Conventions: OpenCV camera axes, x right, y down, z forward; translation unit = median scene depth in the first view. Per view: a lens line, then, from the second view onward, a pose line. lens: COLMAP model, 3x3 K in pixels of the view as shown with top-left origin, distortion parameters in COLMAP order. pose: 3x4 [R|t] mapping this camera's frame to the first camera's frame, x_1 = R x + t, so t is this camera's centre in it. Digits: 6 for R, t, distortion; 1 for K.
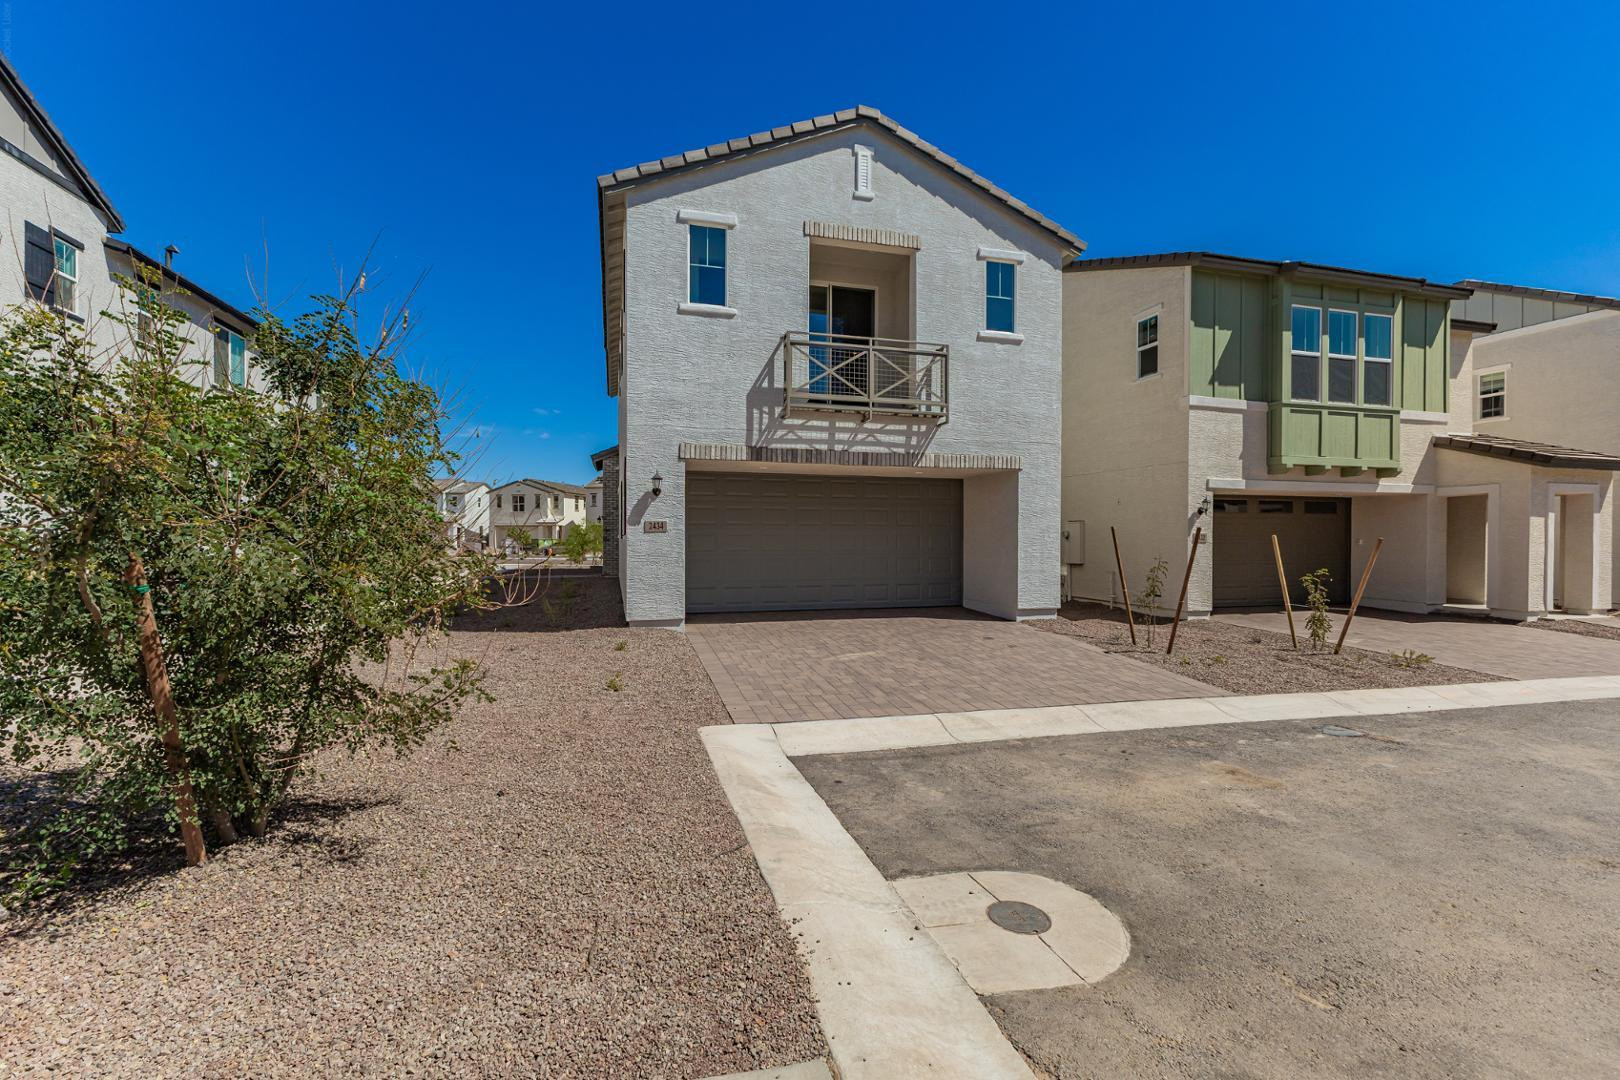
lens RADIAL K [[699.7, 0, 814.1], [0, 699.7, 540.2], [0, 0, 1]] dist [0.015318, -0.004664]
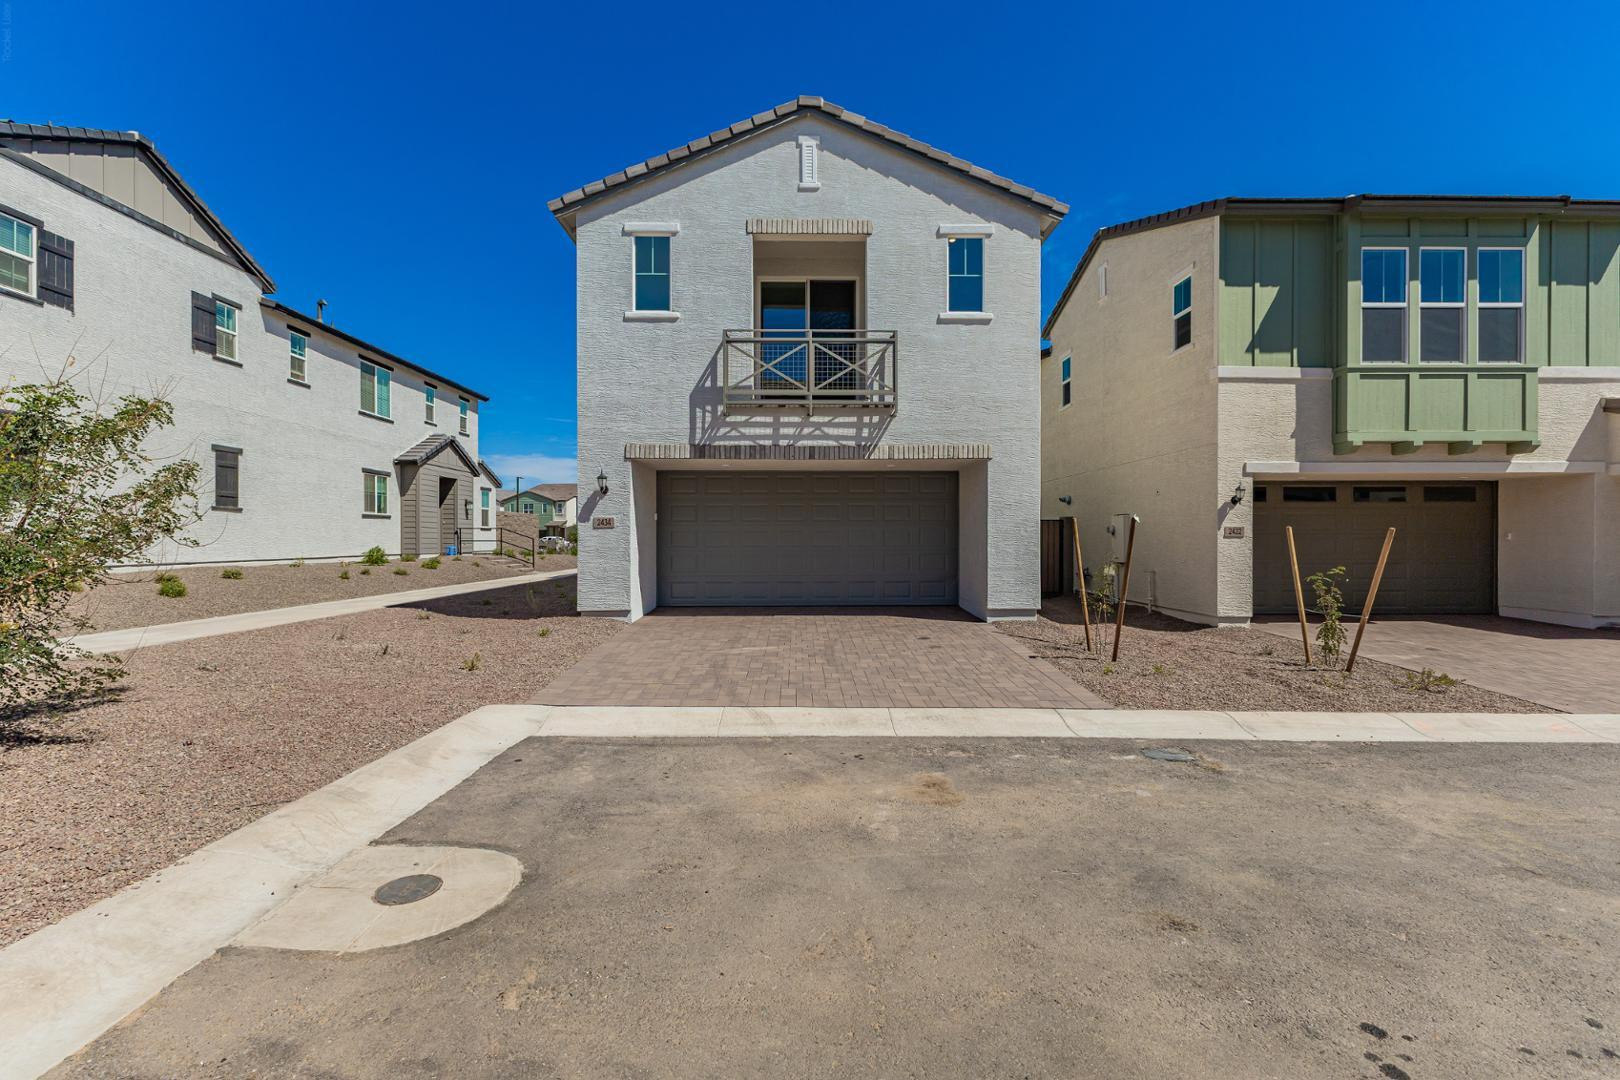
lens RADIAL K [[699.7, 0, 809.8], [0, 699.7, 541.3], [0, 0, 1]] dist [0.015318, -0.004664]
pose [[0.966907, -0.002656, -0.255115, 0.316382], [0.002962, 0.999995, 0.000818, 0.007717], [0.255112, -0.001546, 0.966910, 0.043194]]
